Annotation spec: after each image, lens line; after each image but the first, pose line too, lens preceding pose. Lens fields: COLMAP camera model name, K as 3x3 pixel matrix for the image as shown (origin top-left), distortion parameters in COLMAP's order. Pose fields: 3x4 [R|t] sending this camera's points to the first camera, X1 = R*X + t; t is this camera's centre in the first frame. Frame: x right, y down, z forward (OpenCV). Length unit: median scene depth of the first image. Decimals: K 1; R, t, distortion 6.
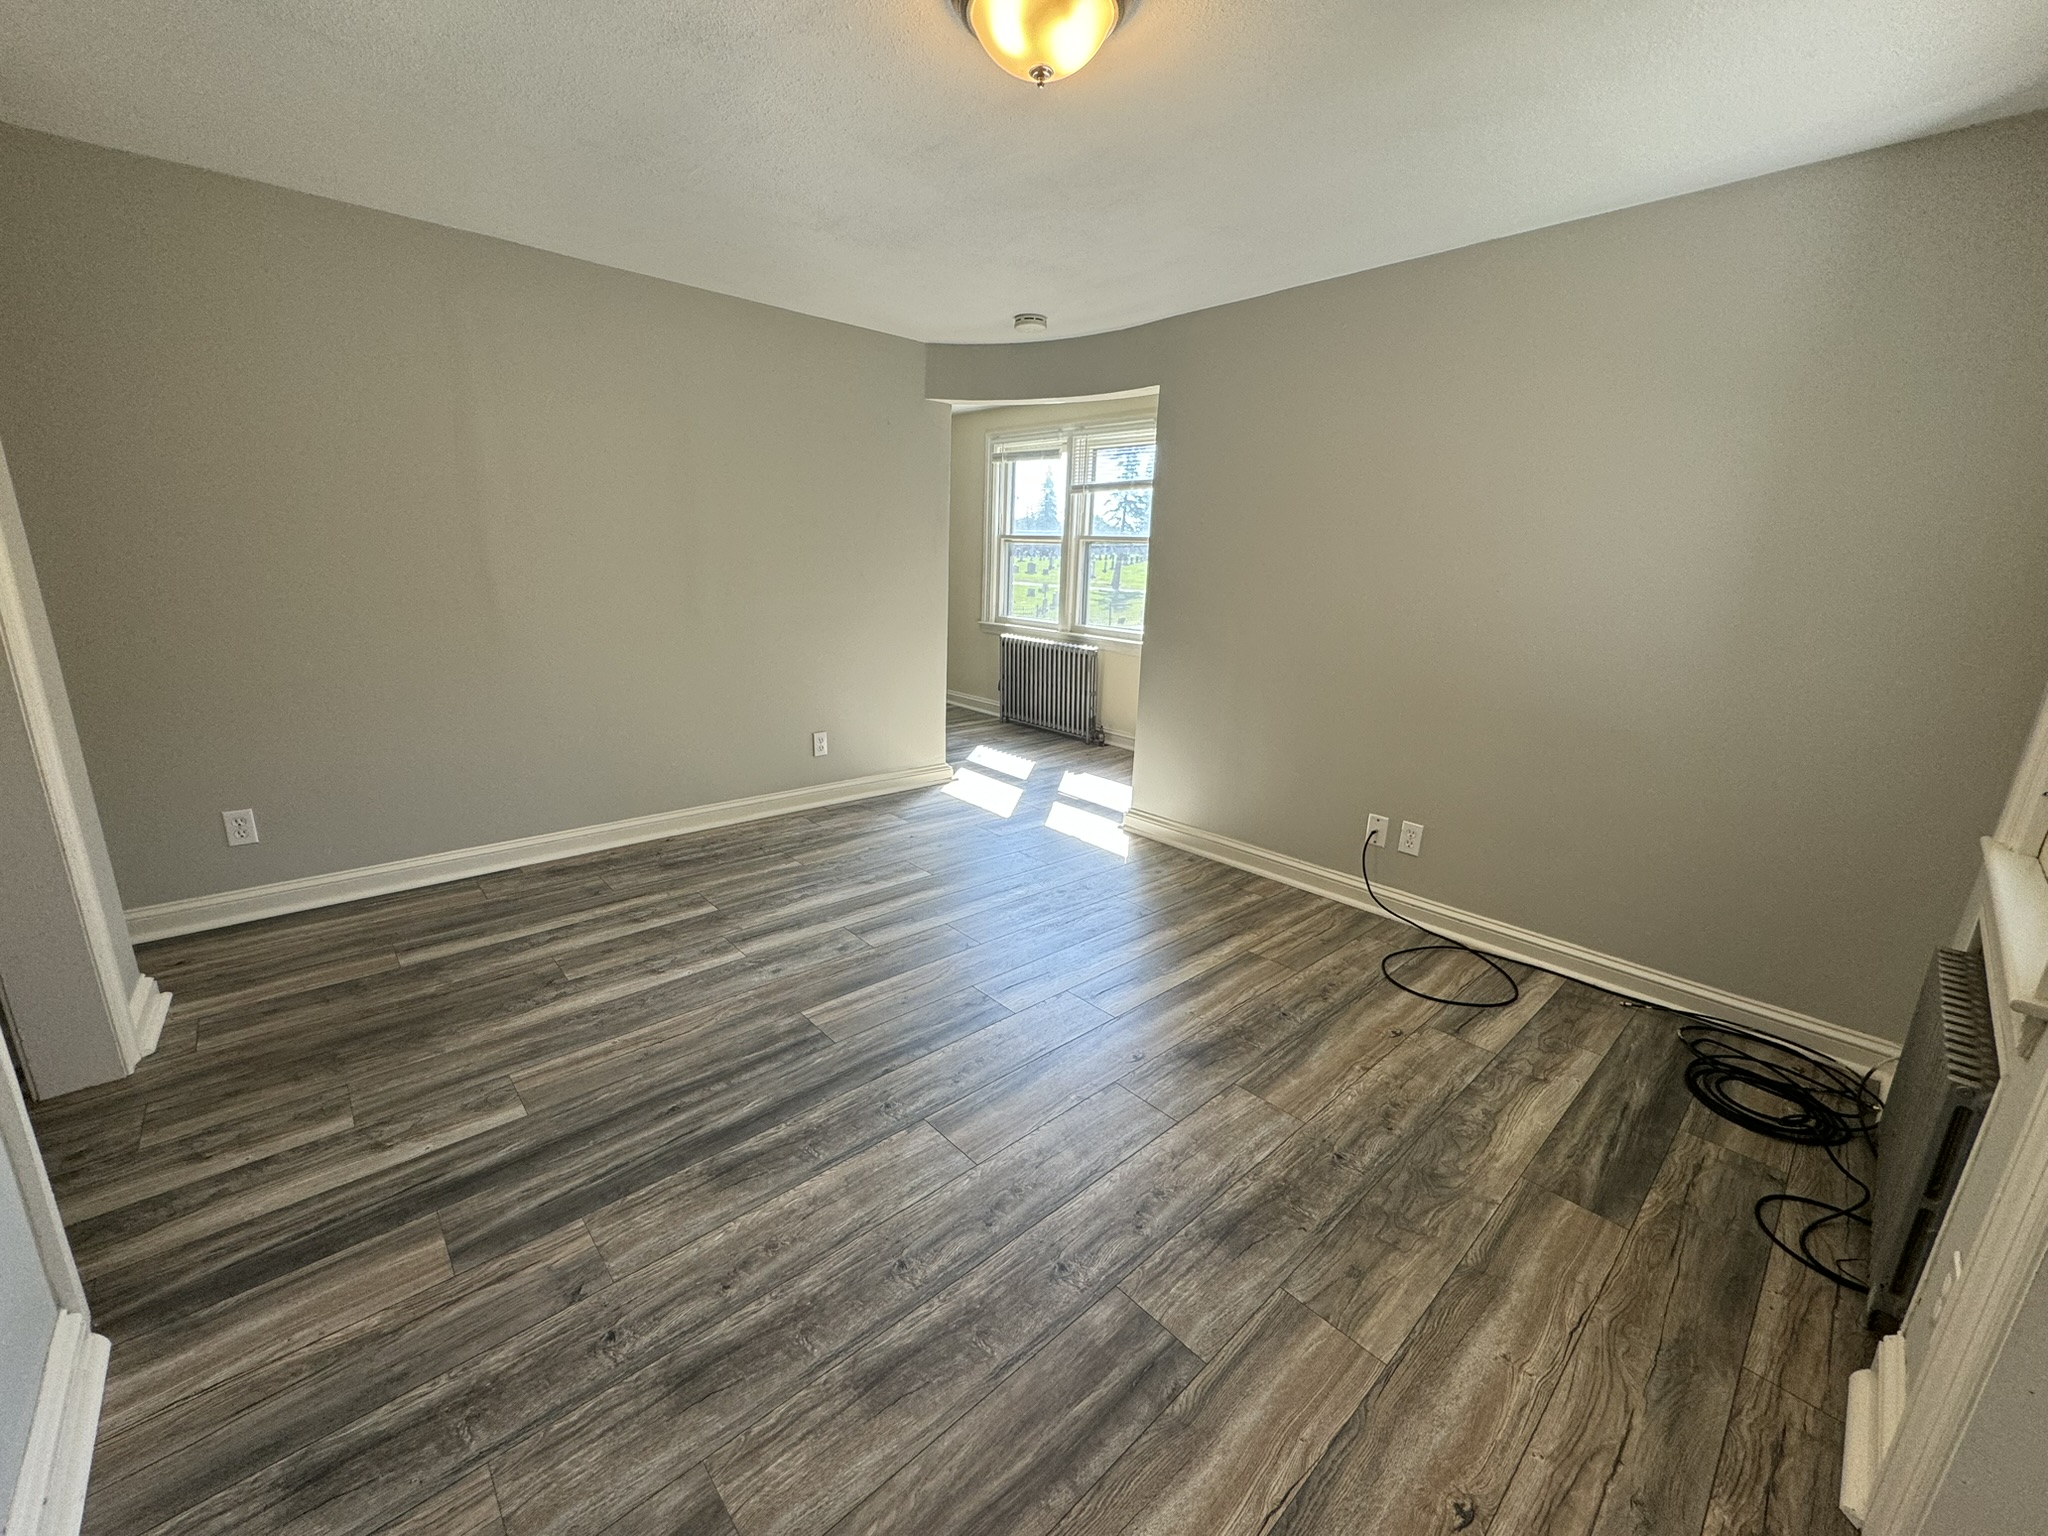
lens RADIAL K [[815.5, 0, 1015.8], [0, 815.5, 758.7], [0, 0, 1]] dist [-0.003009, 0.000453]
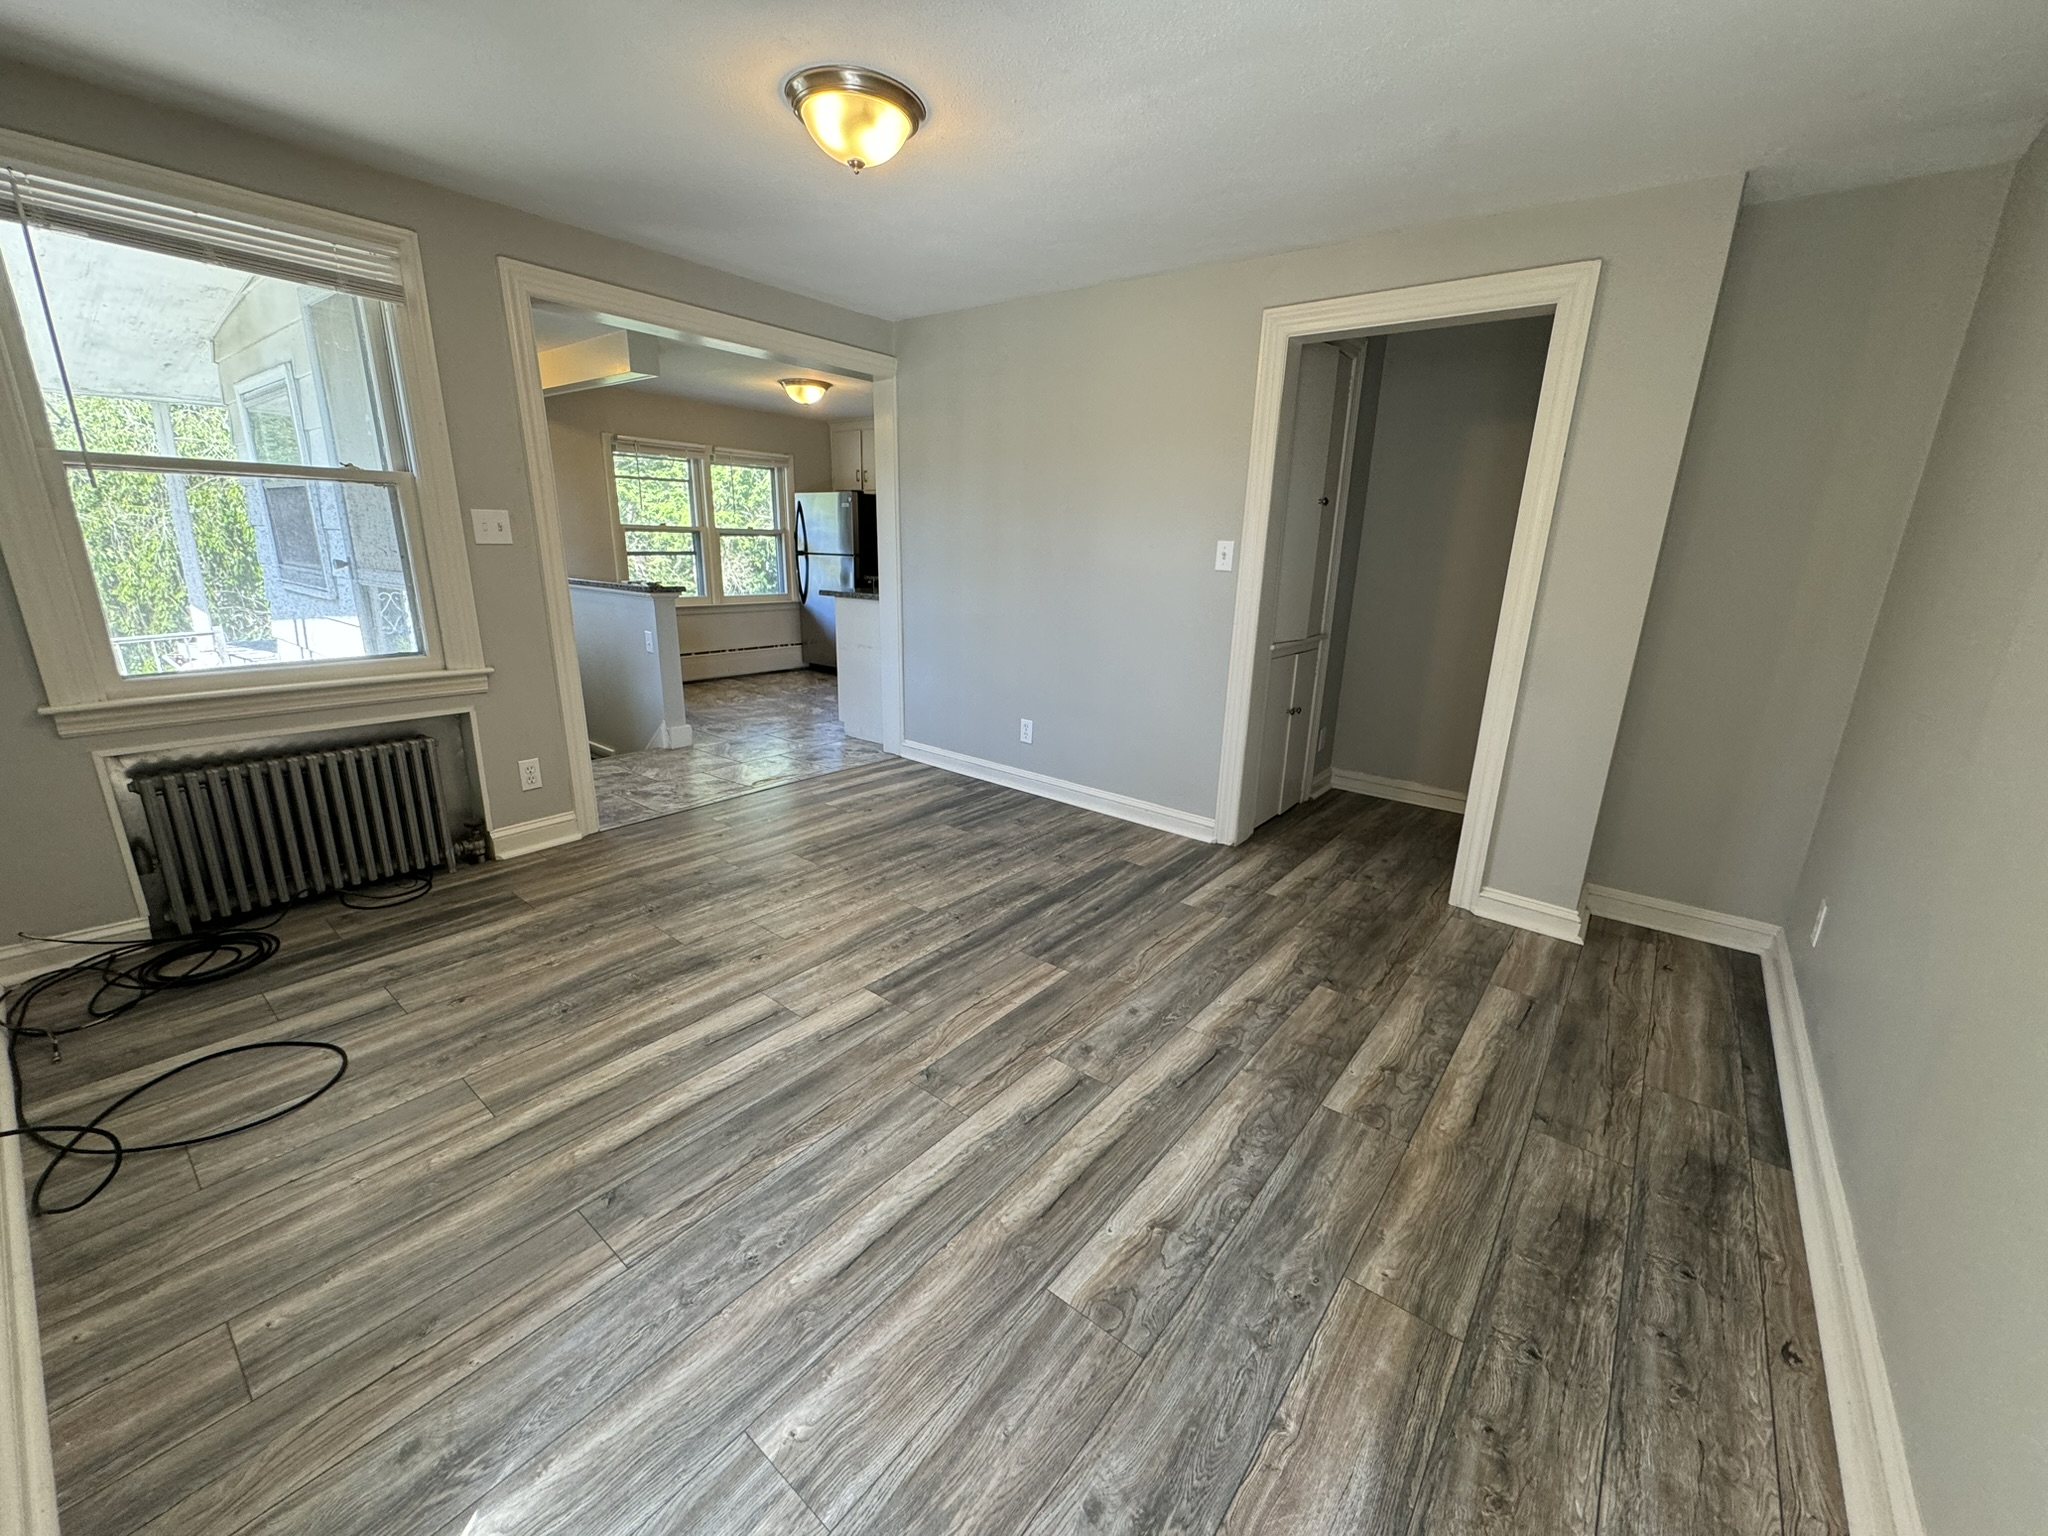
lens RADIAL K [[815.5, 0, 1014.2], [0, 815.5, 769.3], [0, 0, 1]] dist [-0.003009, 0.000453]
pose [[-0.986488, -0.020559, -0.162537, -0.016053], [-0.099640, 0.862811, 0.495610, -0.492455], [0.130050, 0.505109, -0.853201, 1.987534]]
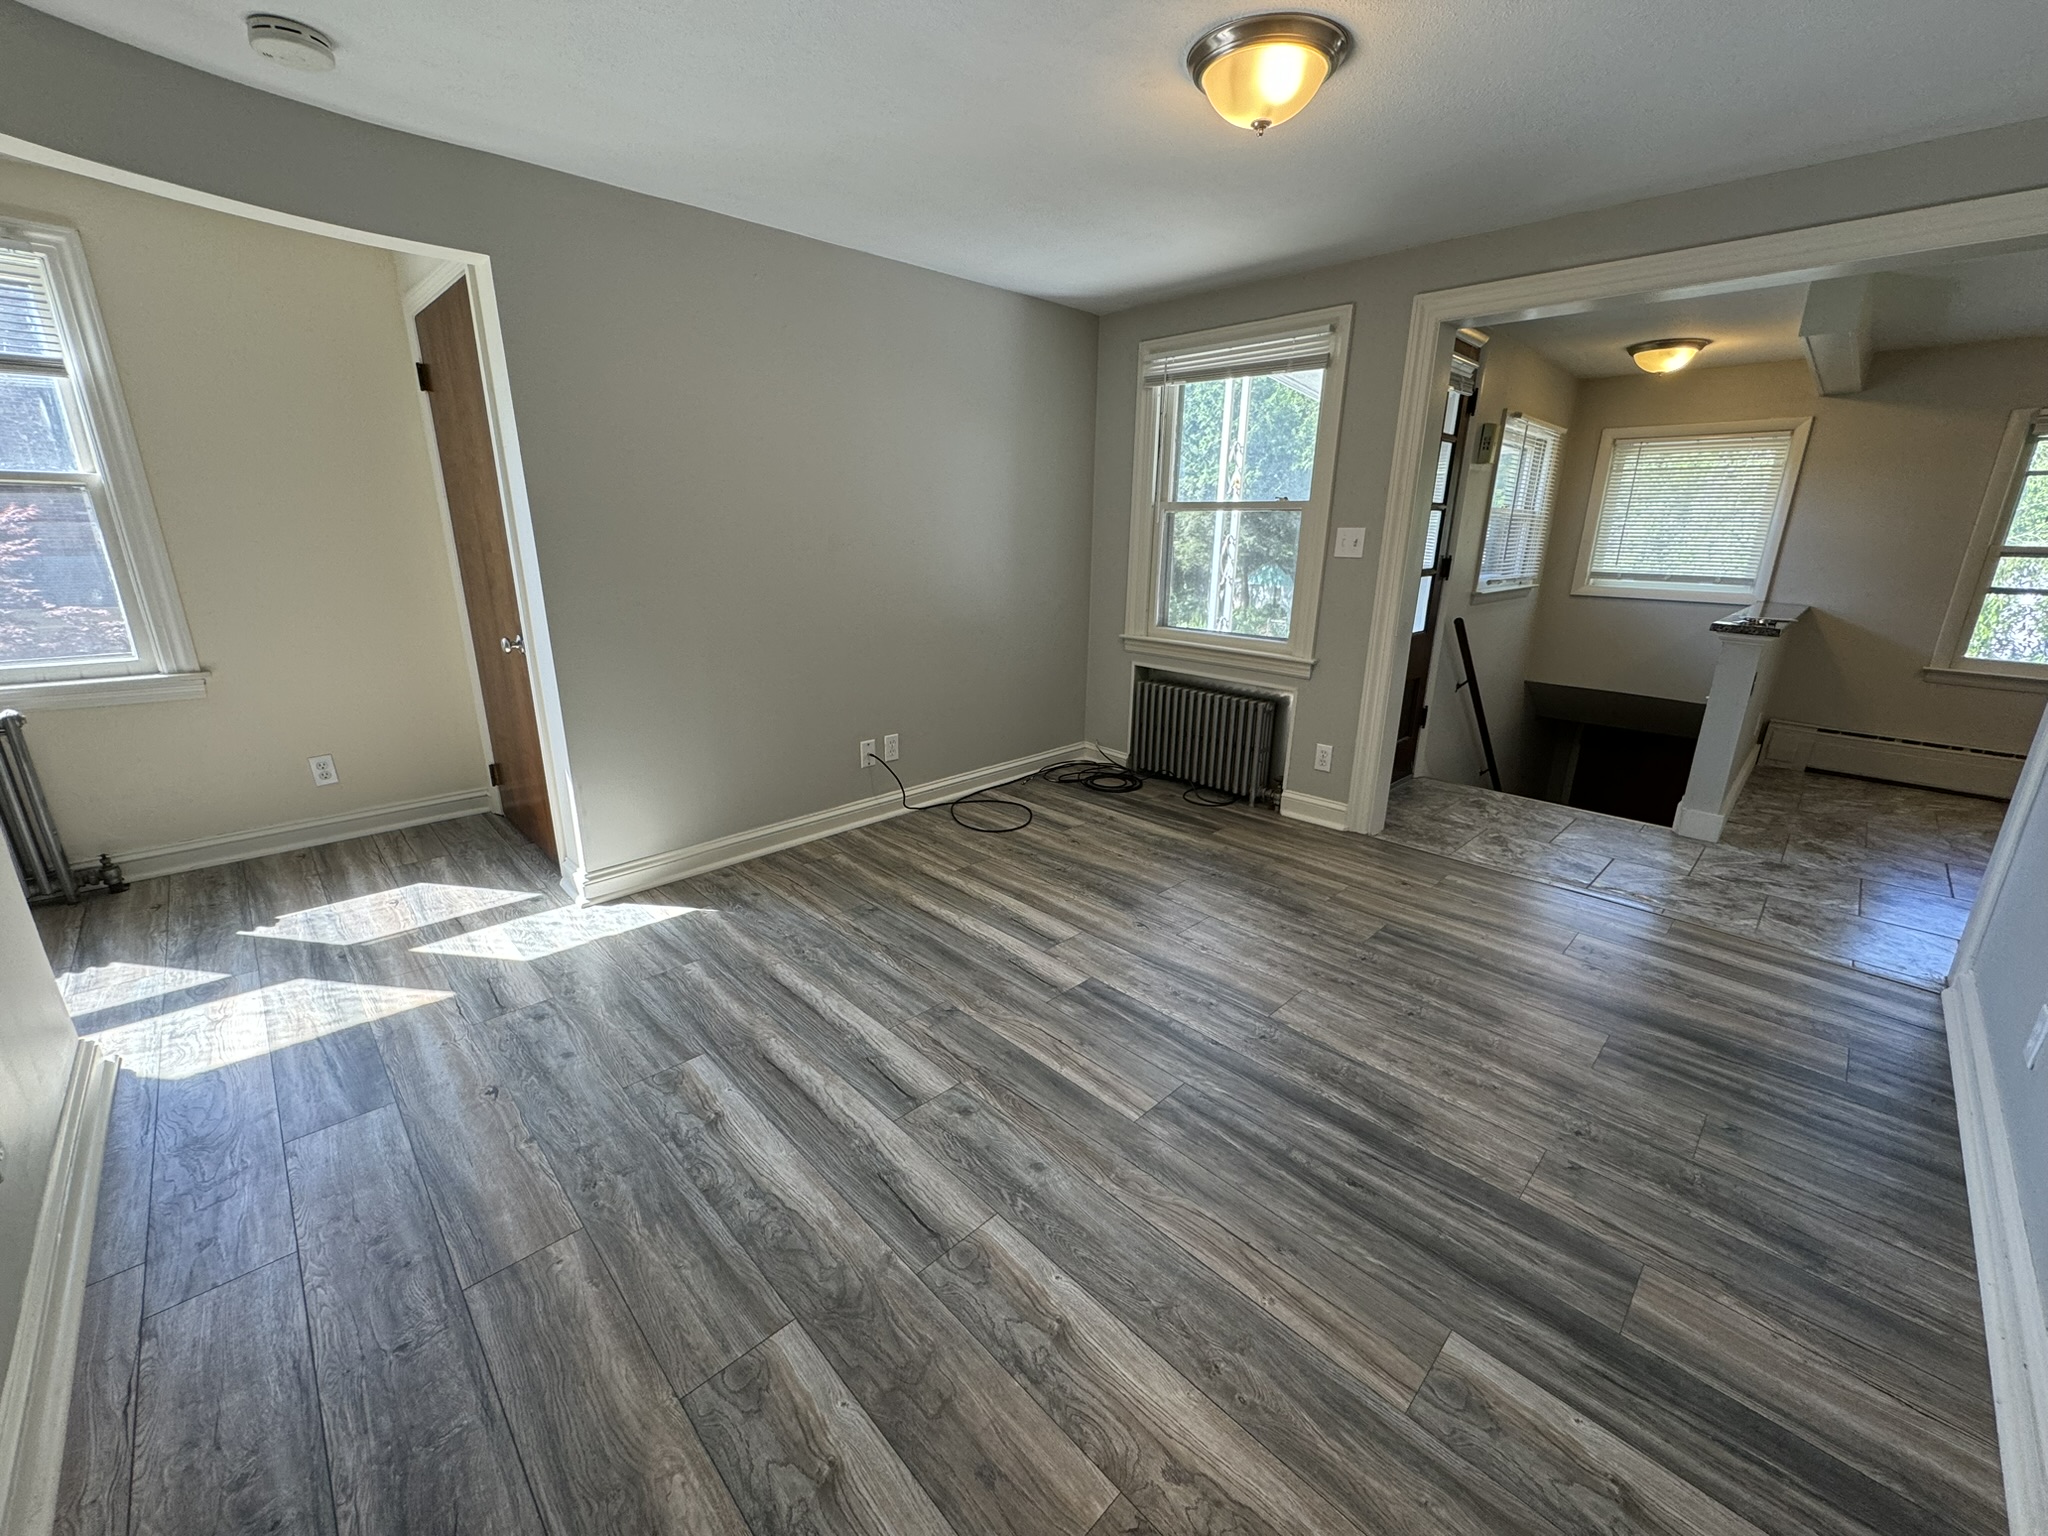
lens RADIAL K [[815.5, 0, 1029.1], [0, 815.5, 769.0], [0, 0, 1]] dist [-0.003009, 0.000453]
pose [[-0.038635, -0.320628, 0.946417, -1.016569], [0.231065, 0.918588, 0.320633, -0.319540], [-0.972171, 0.231071, 0.038597, 1.115370]]
